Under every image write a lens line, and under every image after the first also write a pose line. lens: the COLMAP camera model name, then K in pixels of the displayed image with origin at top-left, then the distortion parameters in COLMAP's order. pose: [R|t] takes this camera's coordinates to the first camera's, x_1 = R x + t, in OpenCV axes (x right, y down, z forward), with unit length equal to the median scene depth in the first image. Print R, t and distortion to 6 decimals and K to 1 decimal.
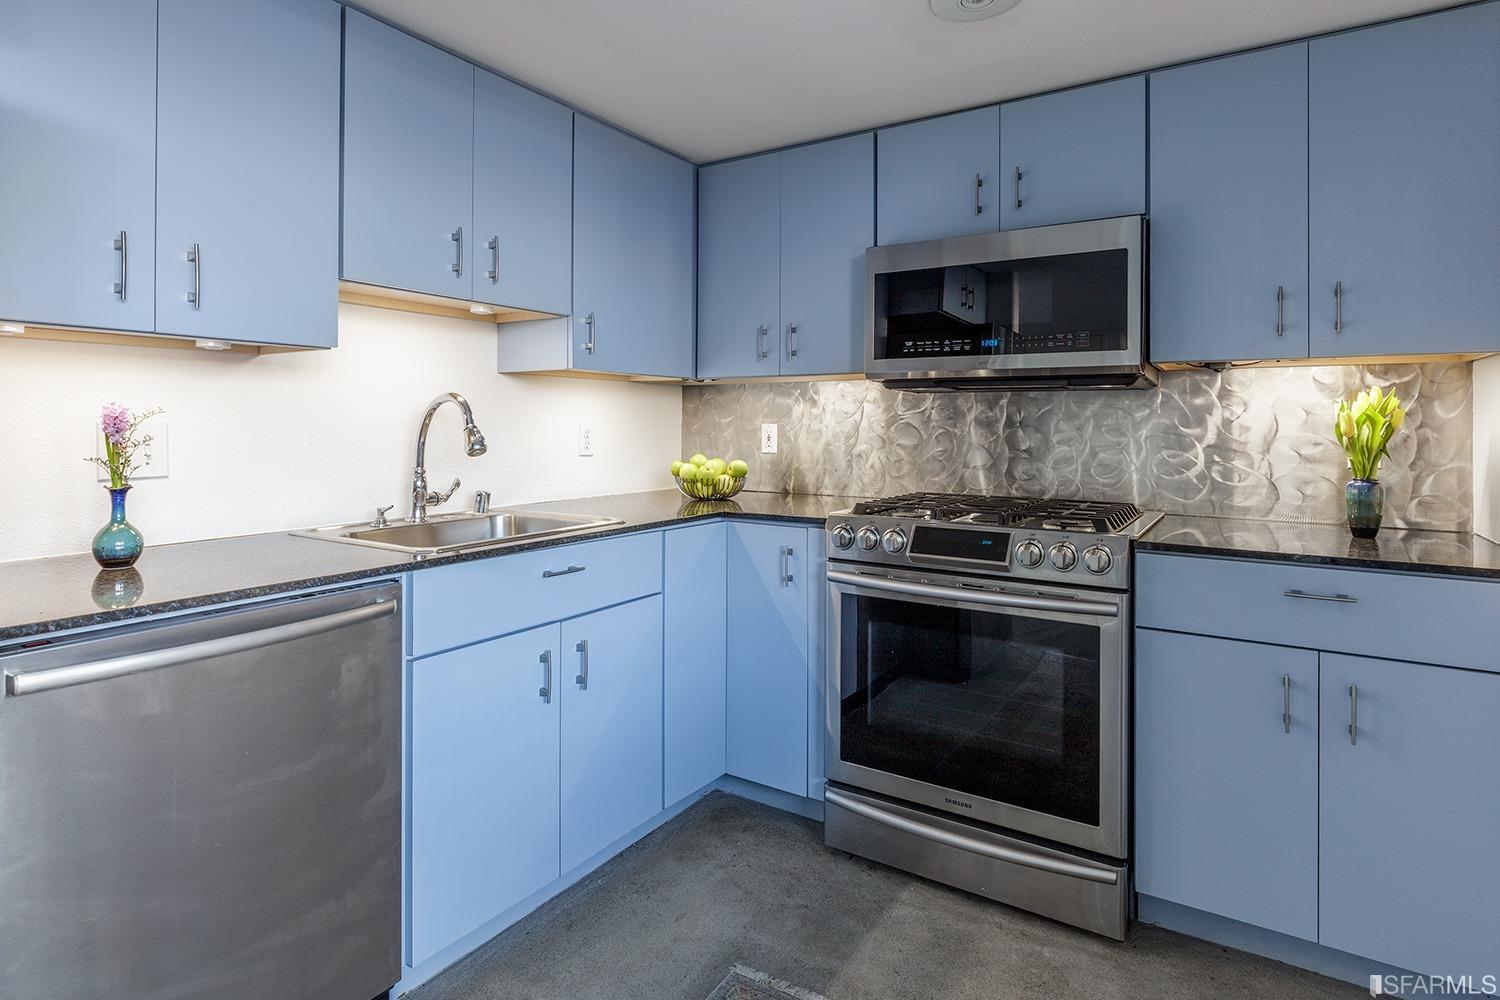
lens RADIAL K [[807.0, 0, 749.9], [0, 807.0, 420.8], [0, 0, 1]] dist [0.002350, -0.000562]
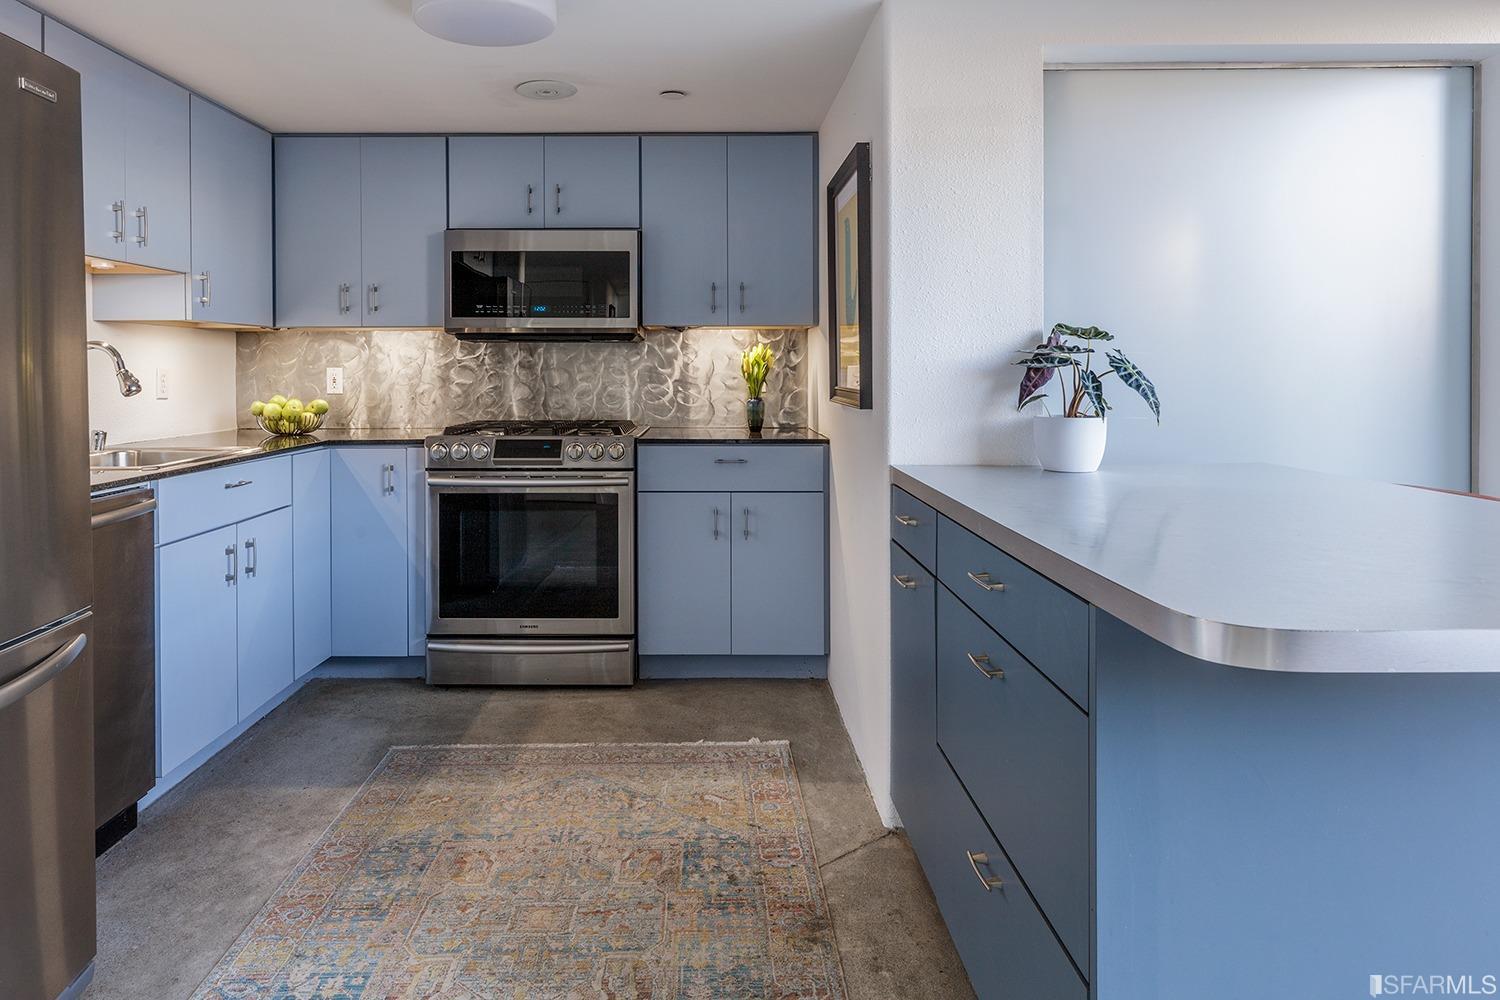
lens RADIAL K [[953.1, 0, 714.1], [0, 953.1, 384.6], [0, 0, 1]] dist [0.001391, -0.000064]
pose [[0.844381, -0.015108, 0.535531, -0.328767], [0.003182, 0.999726, 0.023186, -0.002221], [-0.535734, -0.017874, 0.844197, -0.548648]]
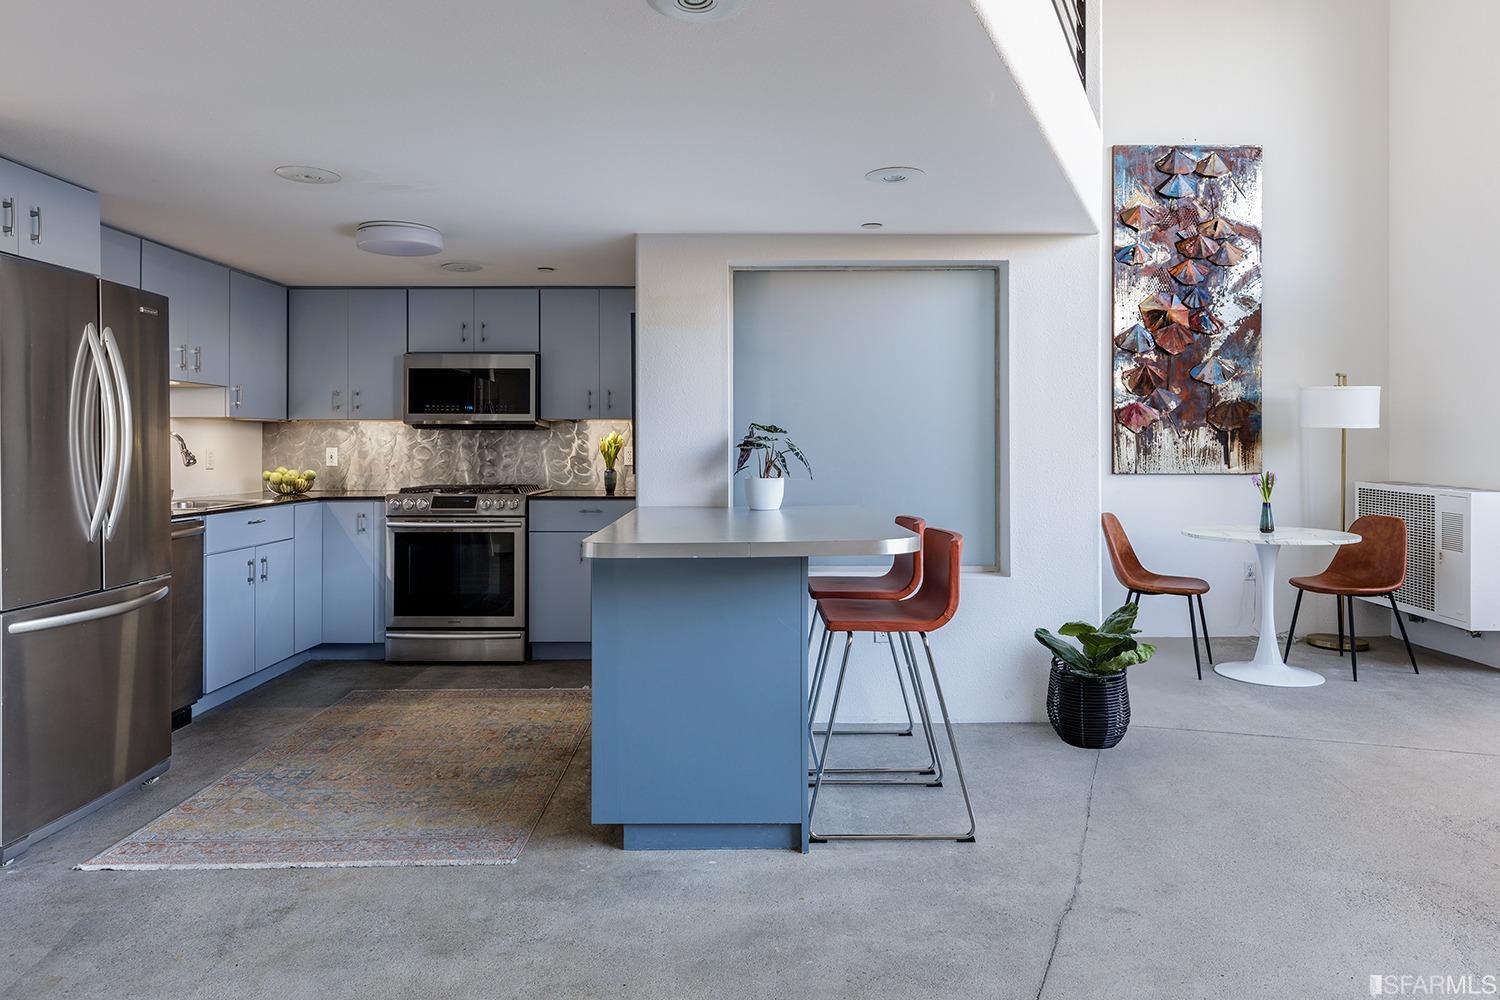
lens RADIAL K [[924.1, 0, 744.6], [0, 924.1, 447.5], [0, 0, 1]] dist [0.003021, 0.001142]
pose [[0.845261, -0.004874, 0.534331, -0.357632], [0.001419, 0.999975, 0.006878, -0.010742], [-0.534352, -0.005056, 0.845247, -1.328801]]
